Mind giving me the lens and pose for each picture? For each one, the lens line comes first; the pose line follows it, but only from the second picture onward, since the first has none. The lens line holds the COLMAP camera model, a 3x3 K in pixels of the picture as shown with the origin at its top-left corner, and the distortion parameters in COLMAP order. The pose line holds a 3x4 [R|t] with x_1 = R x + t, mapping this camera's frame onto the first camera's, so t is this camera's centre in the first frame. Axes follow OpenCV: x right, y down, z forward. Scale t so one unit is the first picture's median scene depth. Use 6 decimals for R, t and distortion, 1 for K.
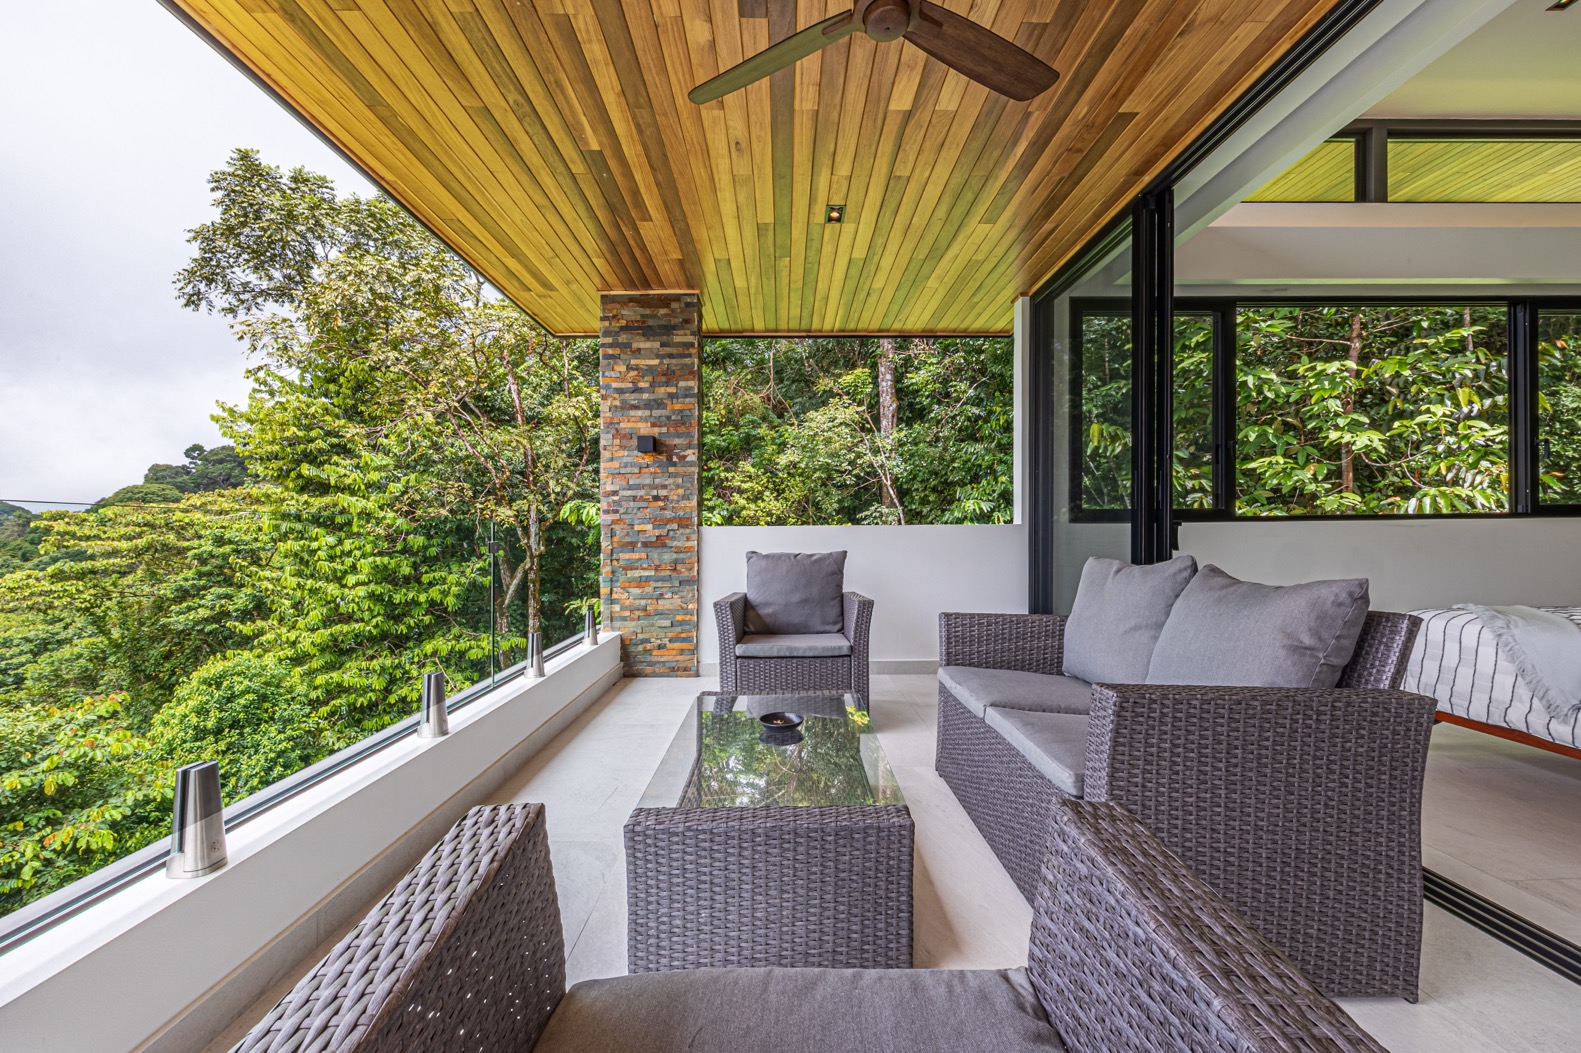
lens RADIAL K [[625.4, 0, 787.3], [0, 625.4, 525.7], [0, 0, 1]] dist [-0.003238, 0.000131]
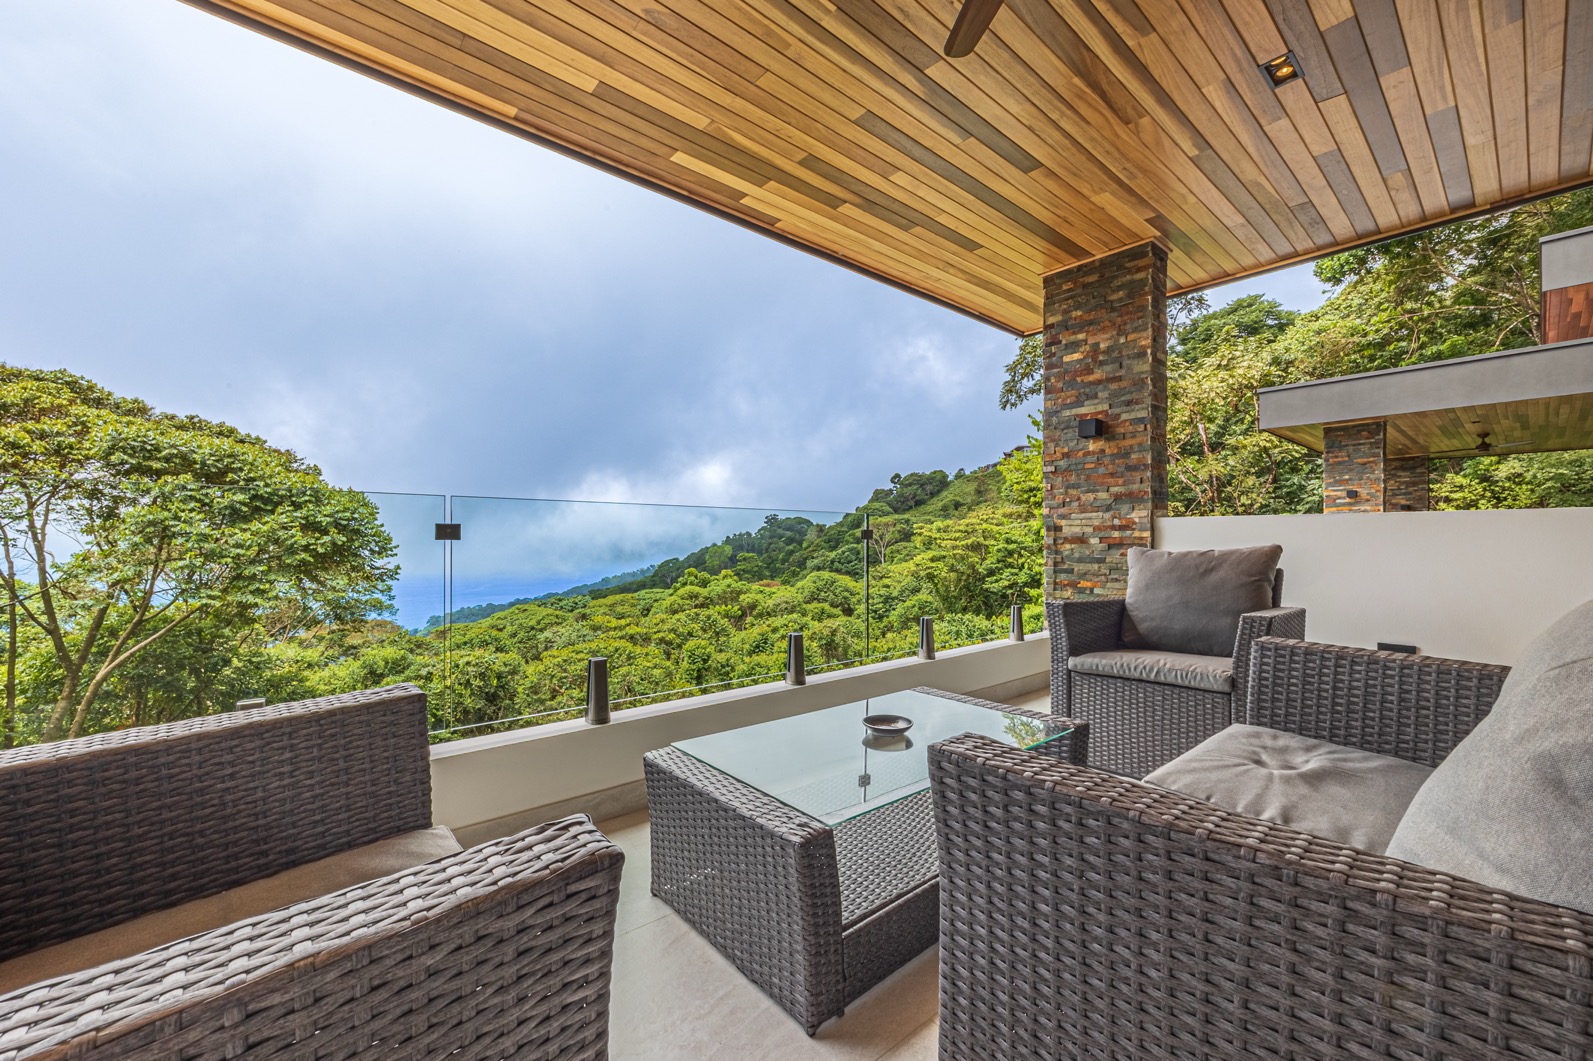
lens RADIAL K [[630.1, 0, 799.3], [0, 630.1, 523.4], [0, 0, 1]] dist [-0.003238, 0.000131]
pose [[0.638886, -0.014777, -0.769159, 0.219524], [0.007514, 0.999888, -0.012968, -0.032267], [0.769264, 0.002505, 0.638926, -2.925058]]
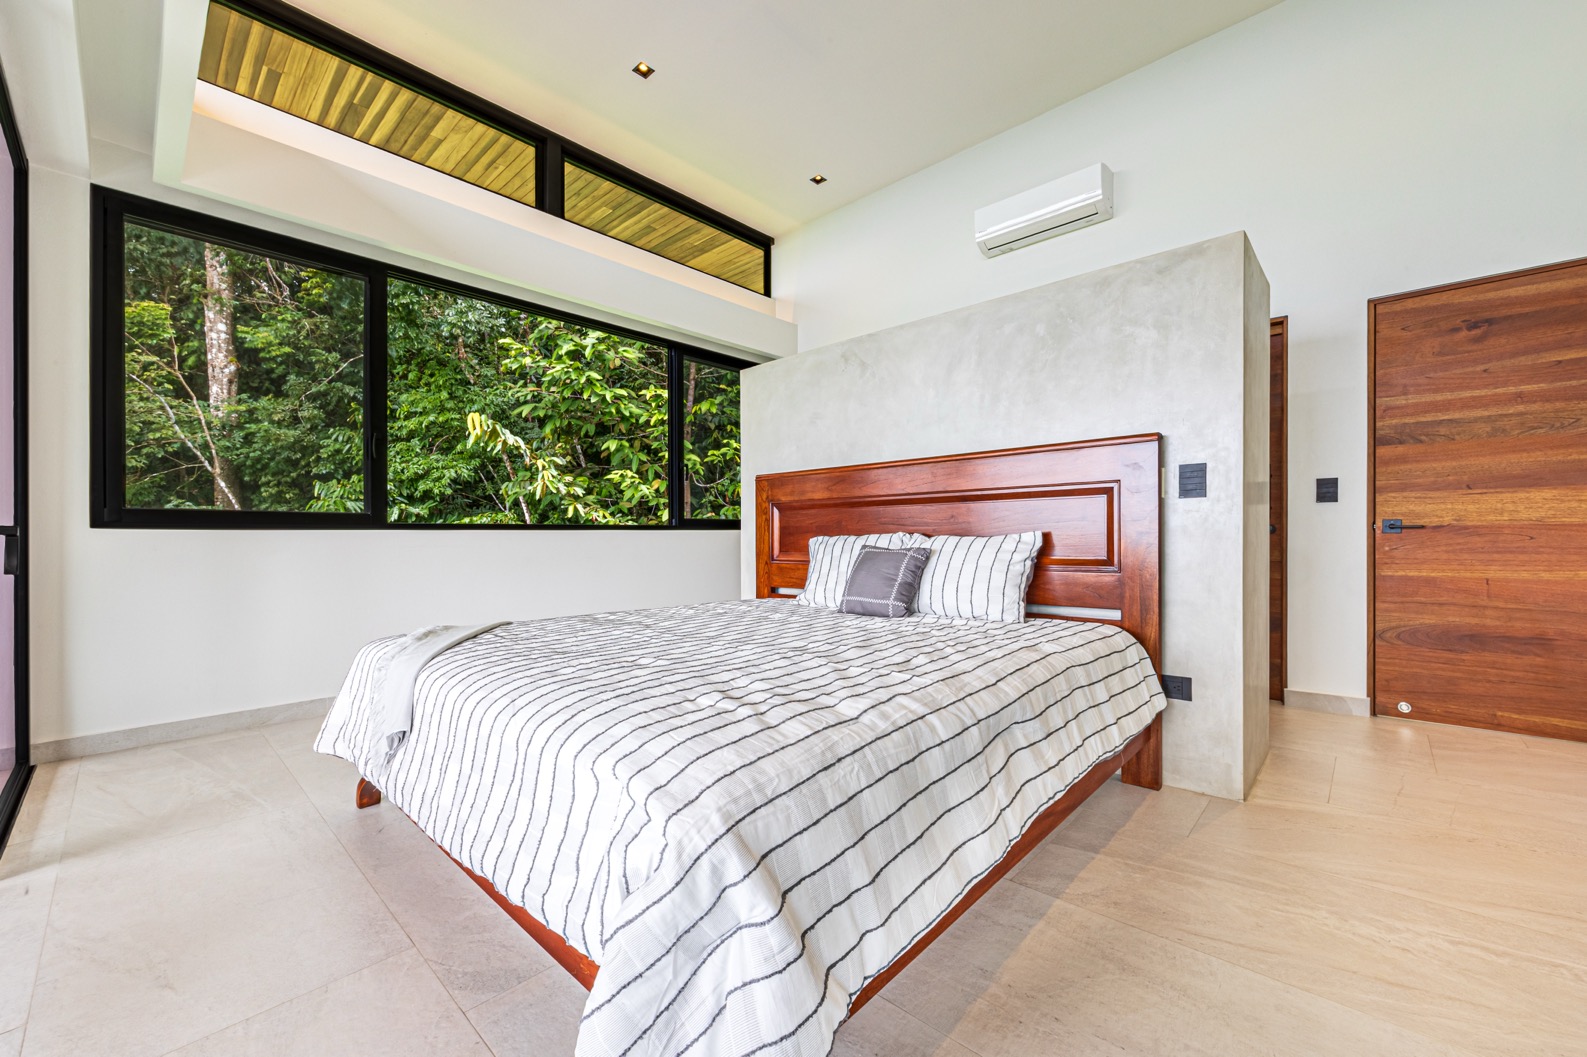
lens RADIAL K [[627.7, 0, 796.2], [0, 627.7, 535.9], [0, 0, 1]] dist [-0.003238, 0.000131]
pose [[0.690618, 0.004500, 0.723206, 0.466391], [-0.009603, 0.999950, 0.002949, -0.003686], [-0.723156, -0.008981, 0.690626, 0.006171]]
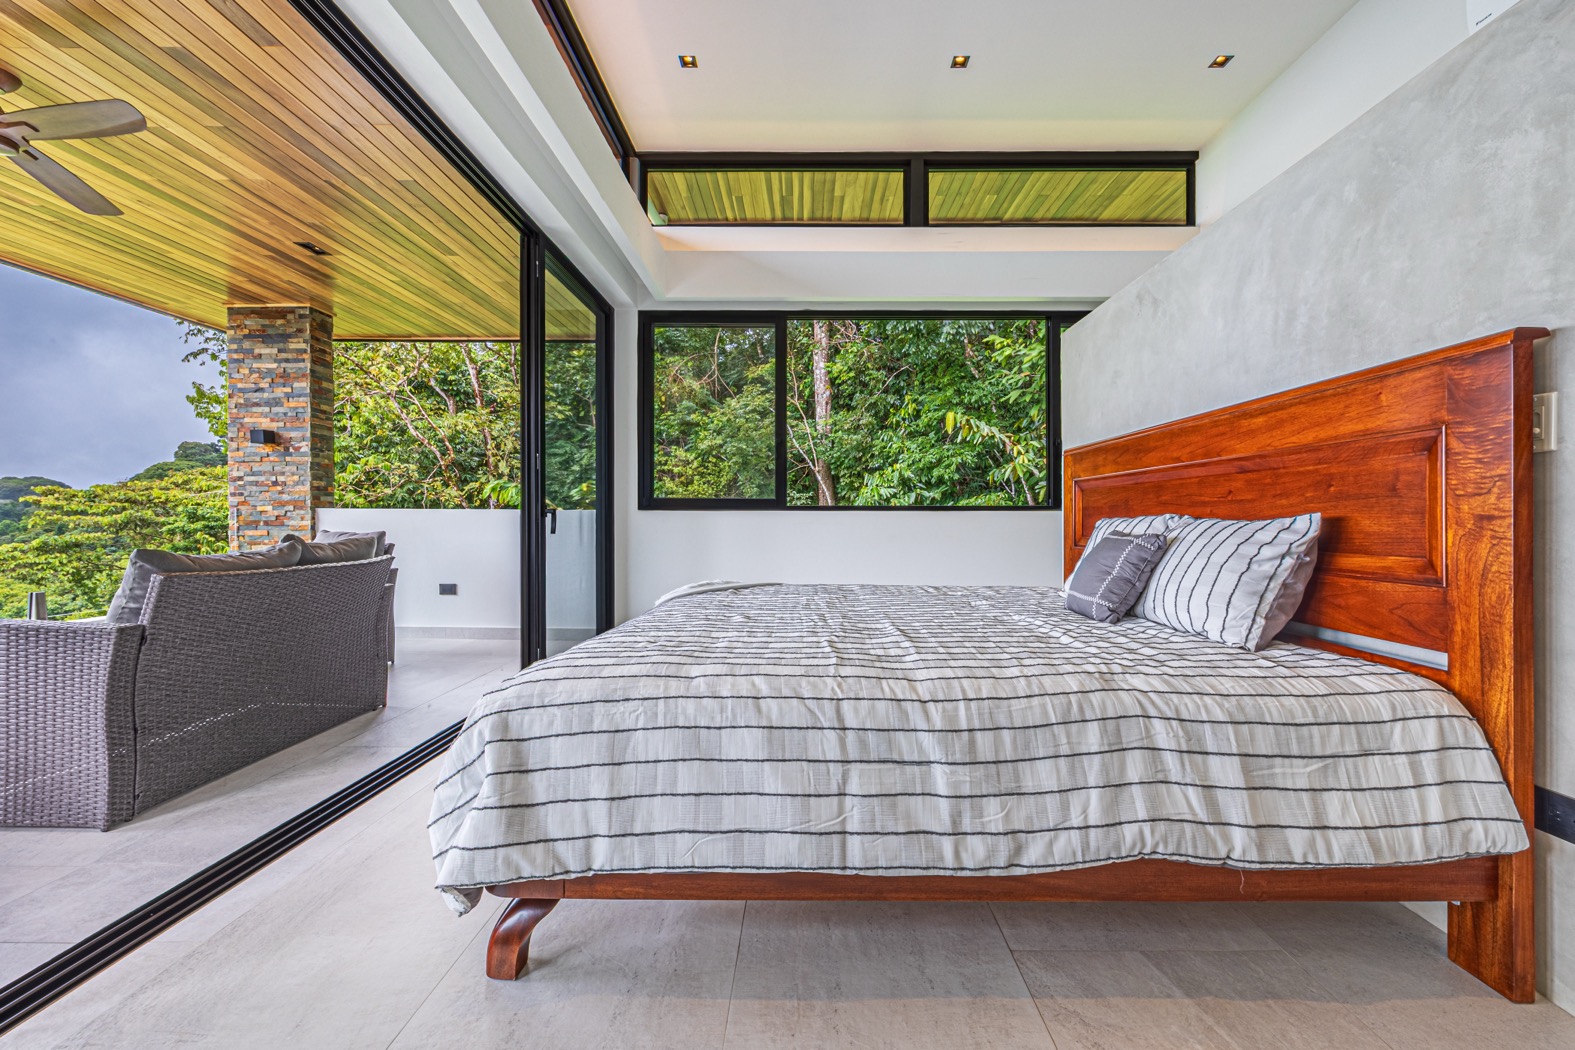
lens RADIAL K [[623.0, 0, 801.4], [0, 623.0, 519.4], [0, 0, 1]] dist [-0.003238, 0.000131]
pose [[0.999745, 0.012079, -0.019076, 0.736120], [-0.011760, 0.999790, 0.016766, -0.007511], [0.019274, -0.016537, 0.999677, -0.127219]]
